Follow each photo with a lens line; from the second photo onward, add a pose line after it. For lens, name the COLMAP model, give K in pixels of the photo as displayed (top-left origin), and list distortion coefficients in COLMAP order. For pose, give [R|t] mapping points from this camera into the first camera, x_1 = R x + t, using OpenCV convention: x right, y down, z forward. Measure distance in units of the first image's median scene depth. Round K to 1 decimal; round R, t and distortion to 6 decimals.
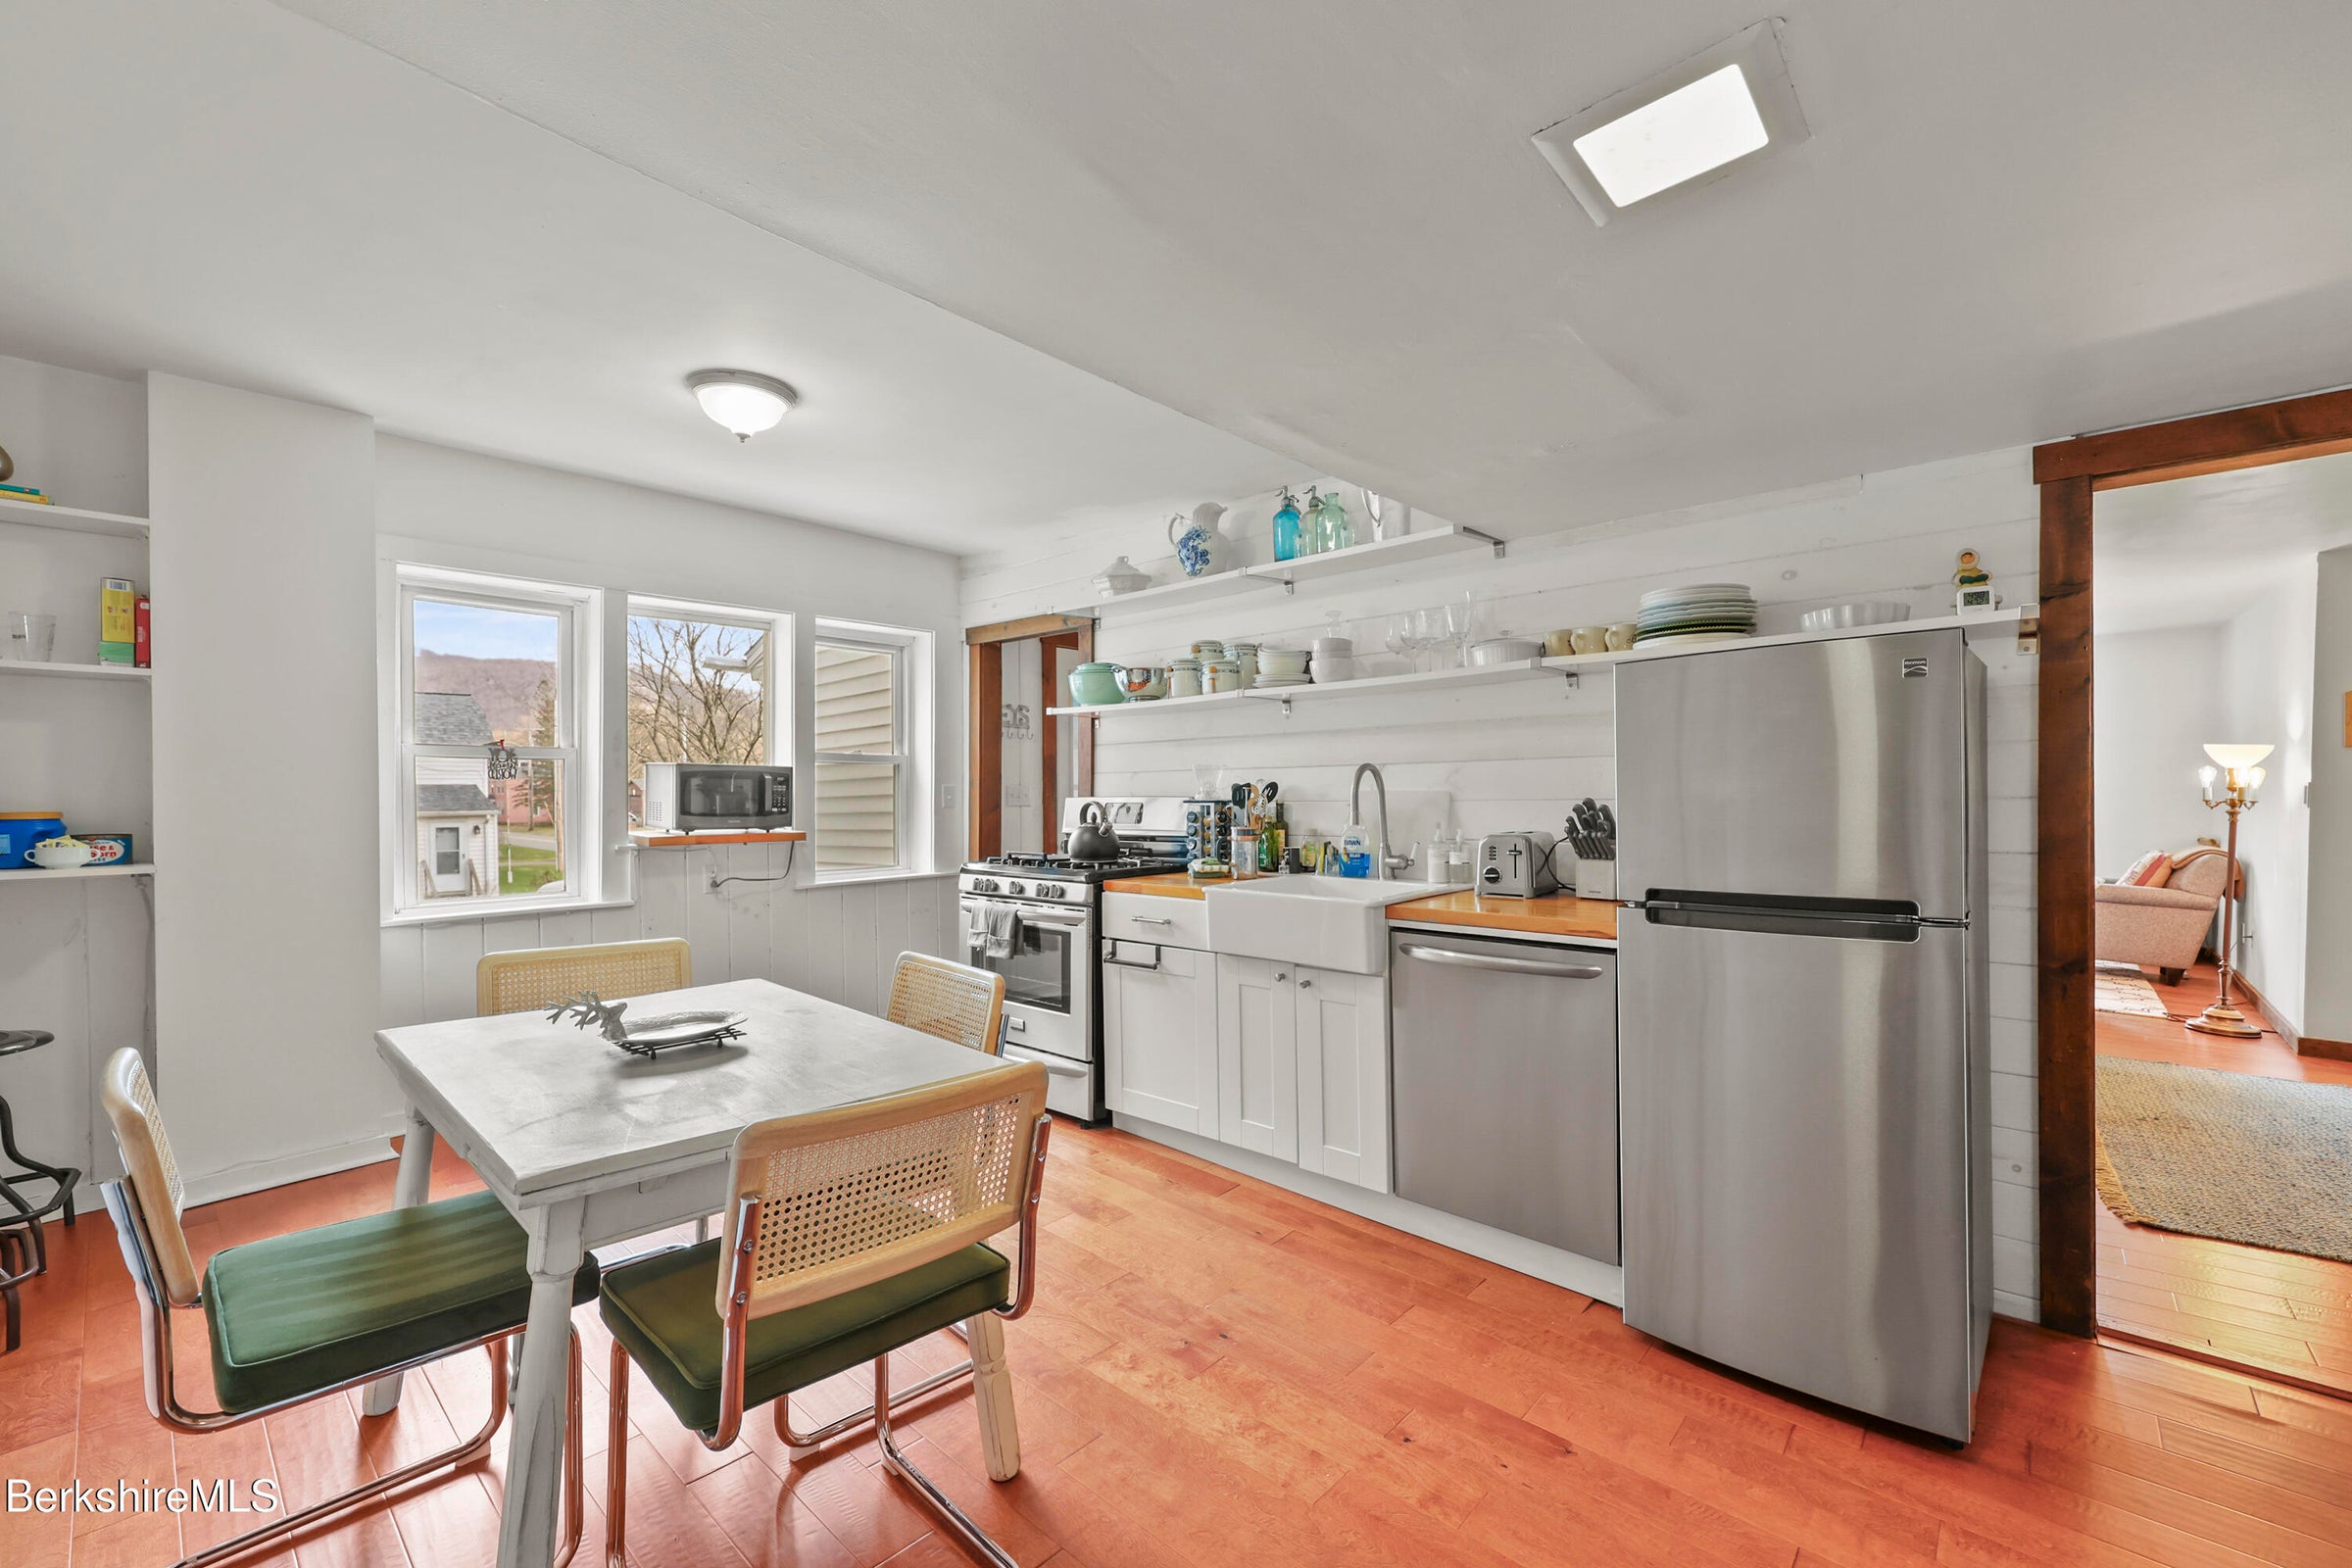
lens RADIAL K [[950.2, 0, 1163.0], [0, 950.2, 791.8], [0, 0, 1]] dist [0.001300, 0.000286]
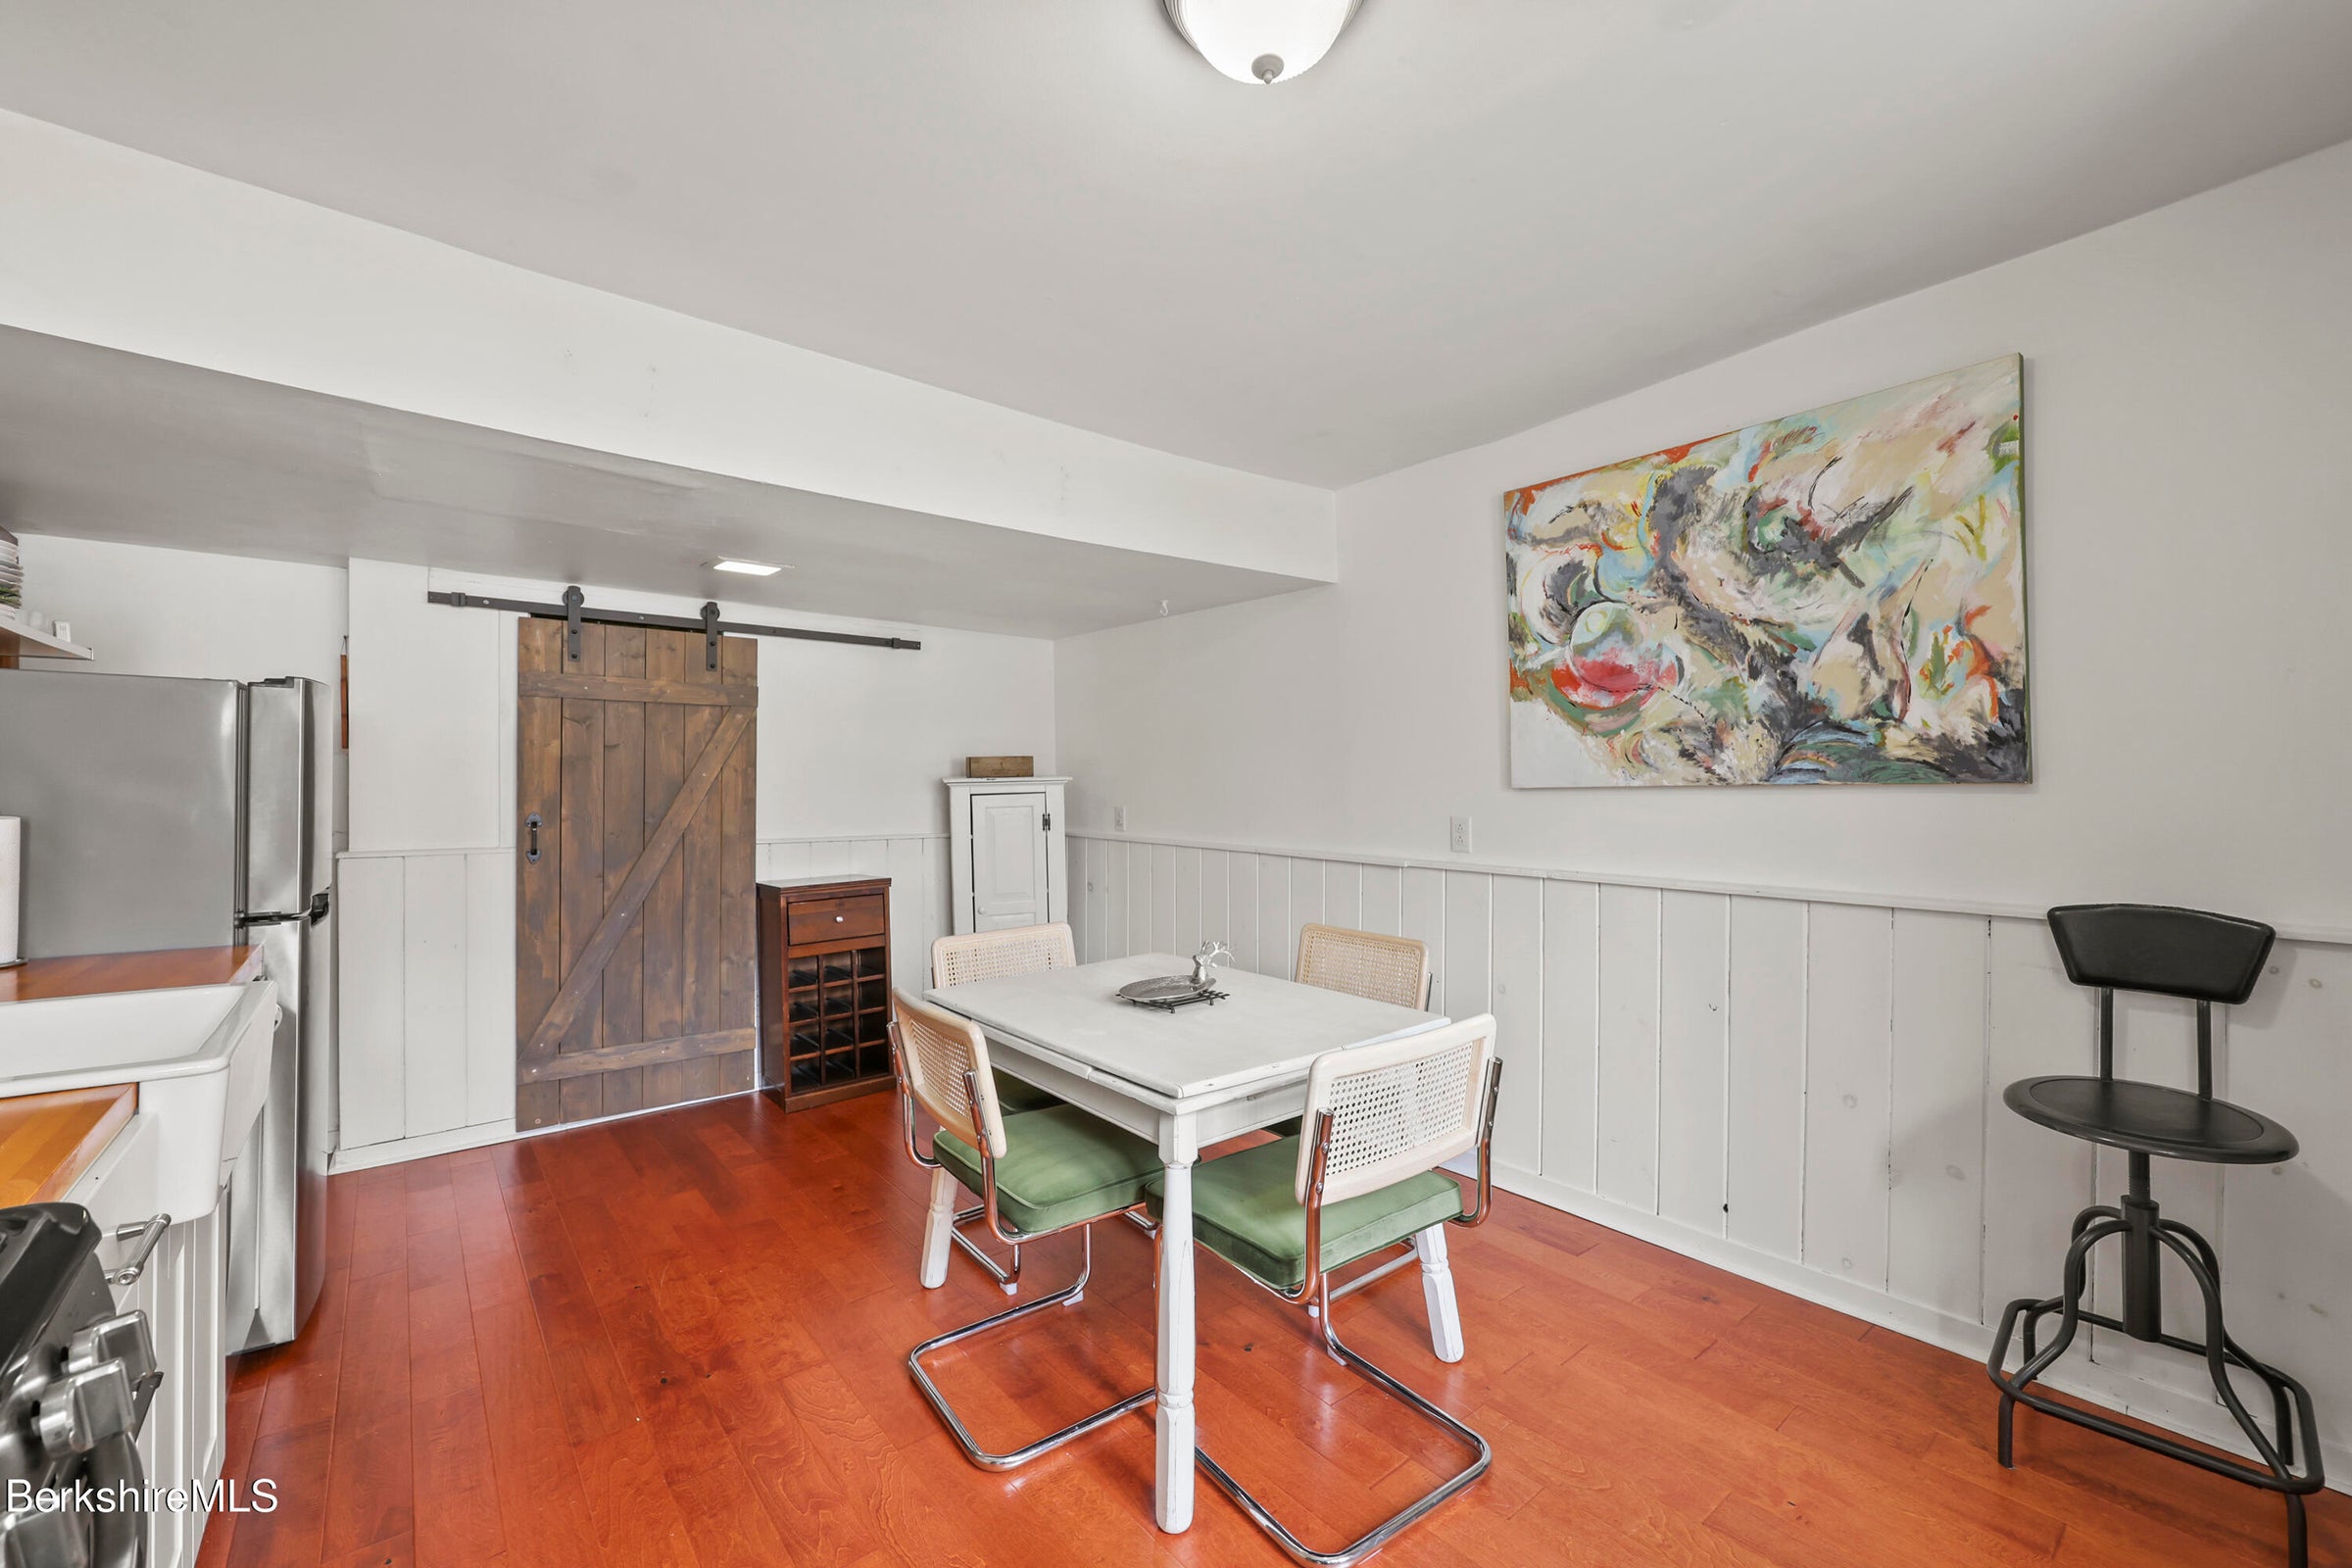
lens RADIAL K [[950.2, 0, 1187.7], [0, 950.2, 780.8], [0, 0, 1]] dist [0.001300, 0.000286]
pose [[-0.990137, 0.003867, 0.140052, -0.633244], [0.004090, 0.999991, 0.001304, -0.028296], [-0.140046, 0.001864, -0.990143, 1.997595]]
